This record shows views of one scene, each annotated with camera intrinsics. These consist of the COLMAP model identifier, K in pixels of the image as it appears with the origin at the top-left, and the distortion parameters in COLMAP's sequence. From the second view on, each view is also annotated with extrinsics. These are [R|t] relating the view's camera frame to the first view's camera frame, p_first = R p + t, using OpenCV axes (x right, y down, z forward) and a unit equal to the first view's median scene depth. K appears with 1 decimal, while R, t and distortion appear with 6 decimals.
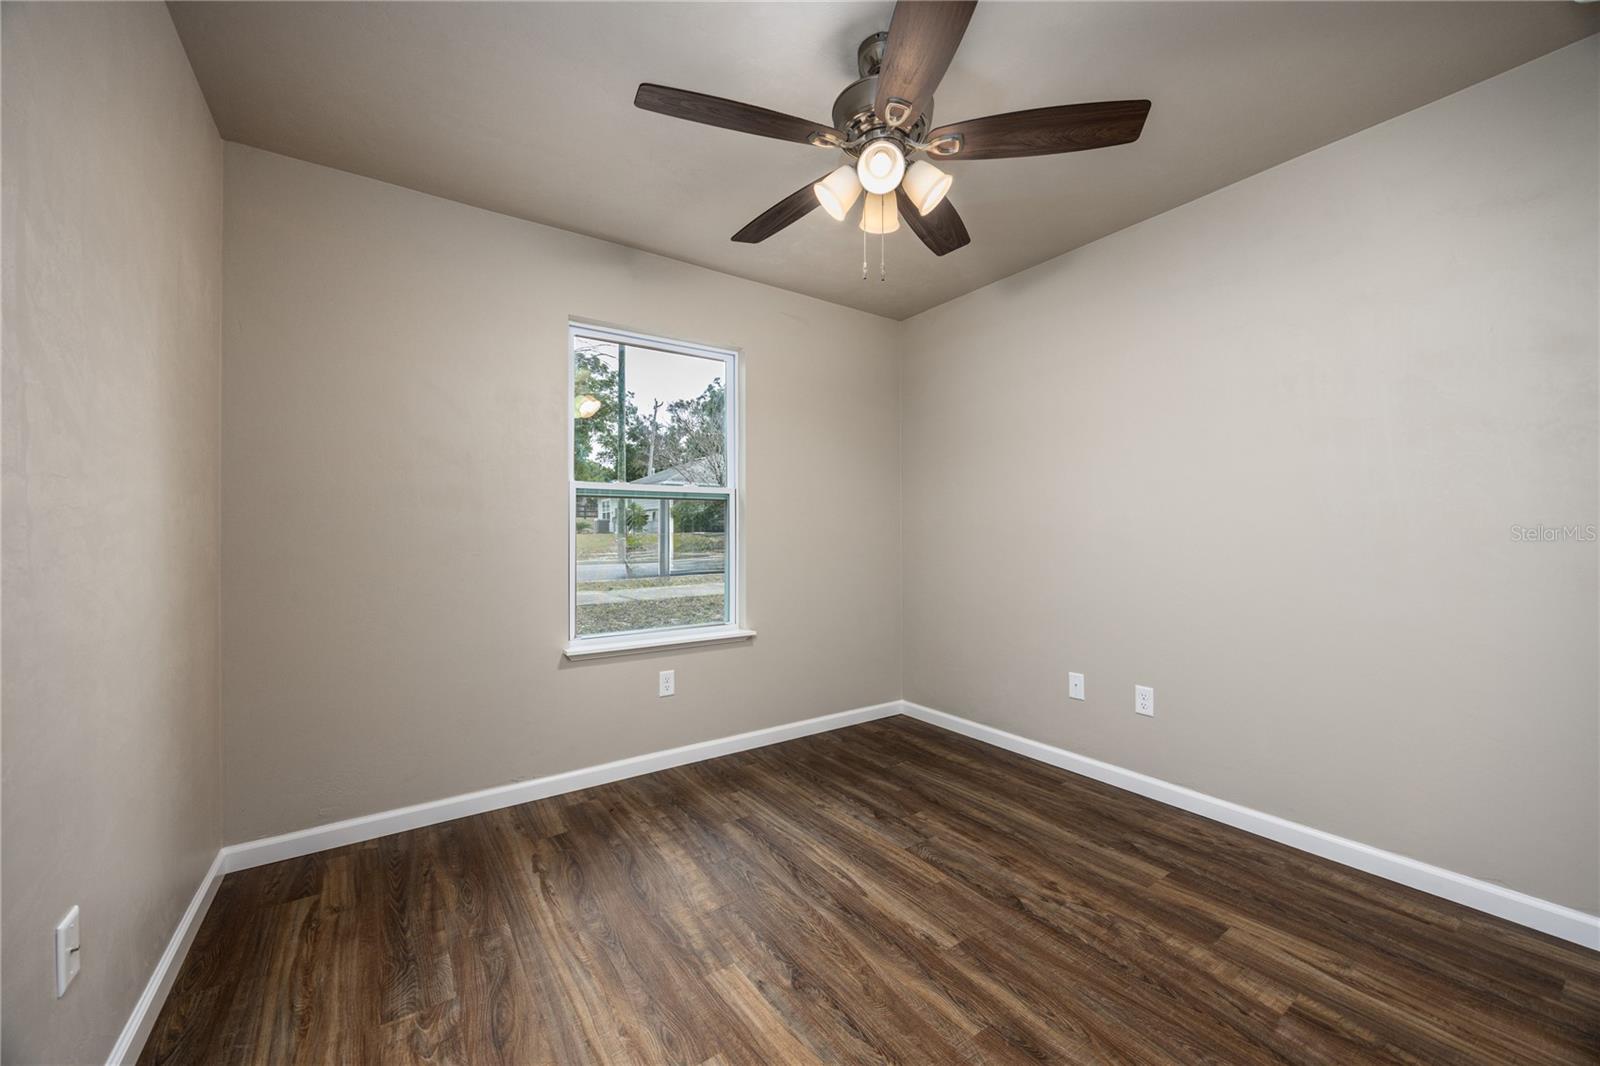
lens RADIAL K [[614.5, 0, 811.0], [0, 614.5, 530.6], [0, 0, 1]] dist [0.002425, -0.000048]
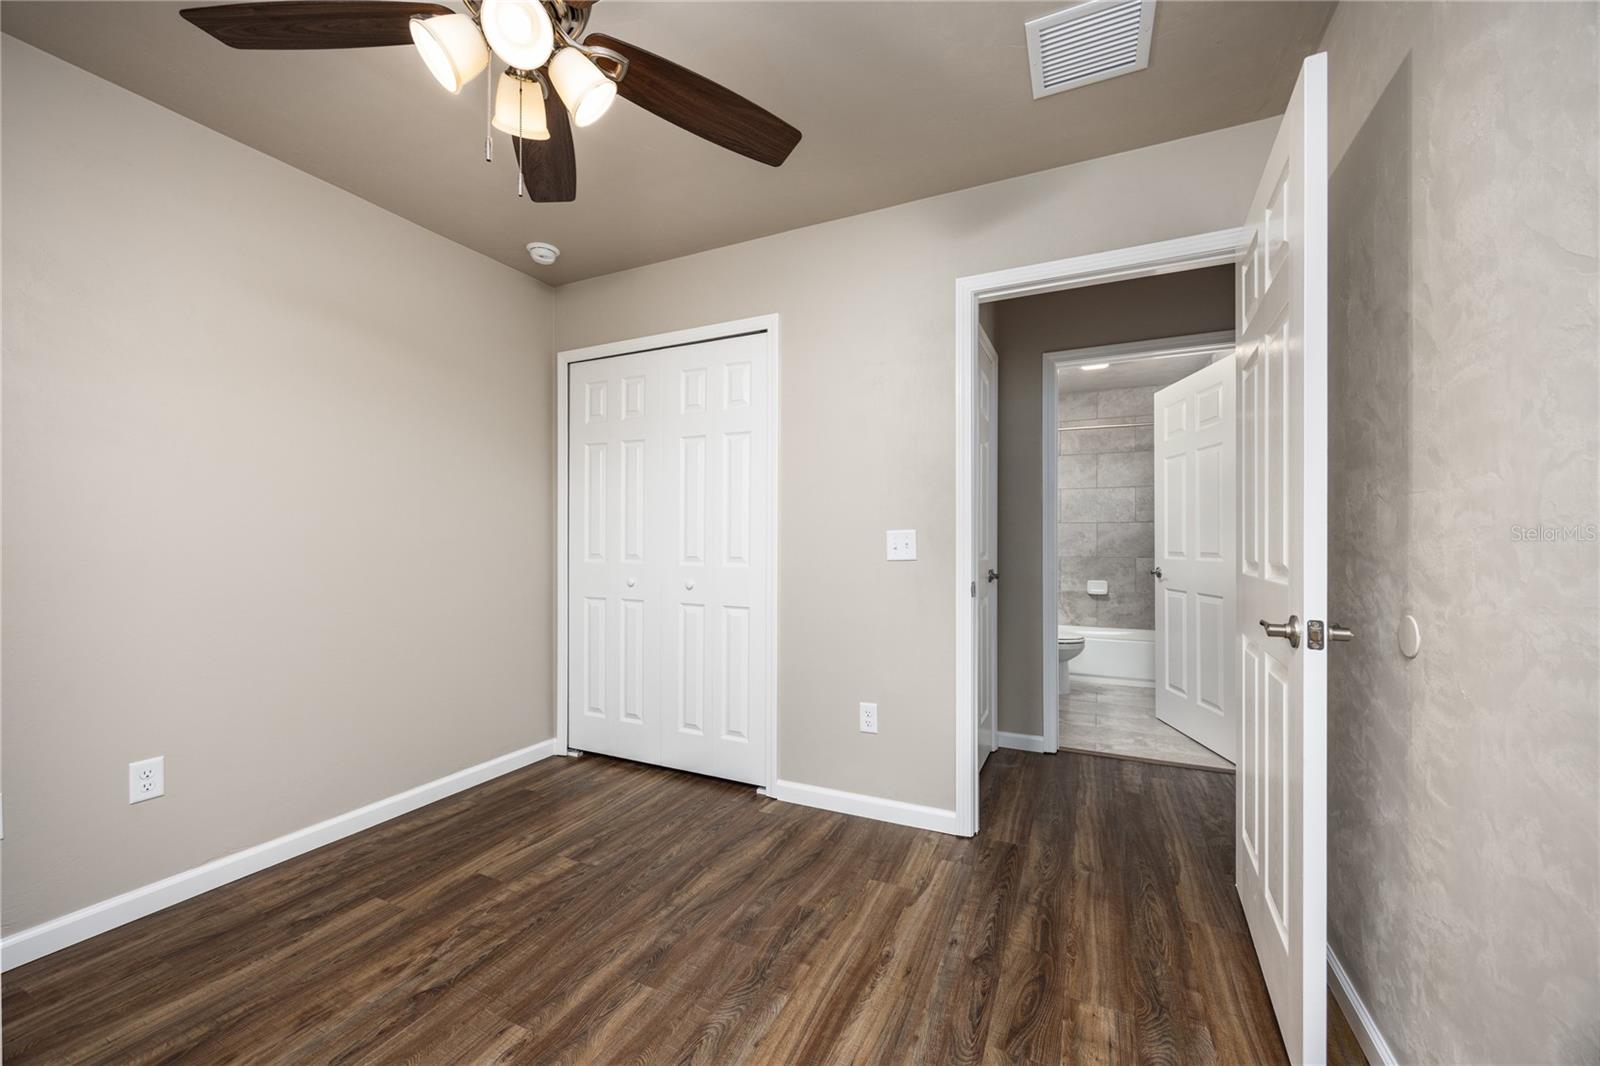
lens RADIAL K [[614.5, 0, 806.2], [0, 614.5, 540.2], [0, 0, 1]] dist [0.002425, -0.000048]
pose [[-0.496480, 0.007759, 0.868014, -0.639595], [-0.000340, 0.999958, -0.009132, 0.011426], [-0.868048, -0.004829, -0.496456, 0.990593]]
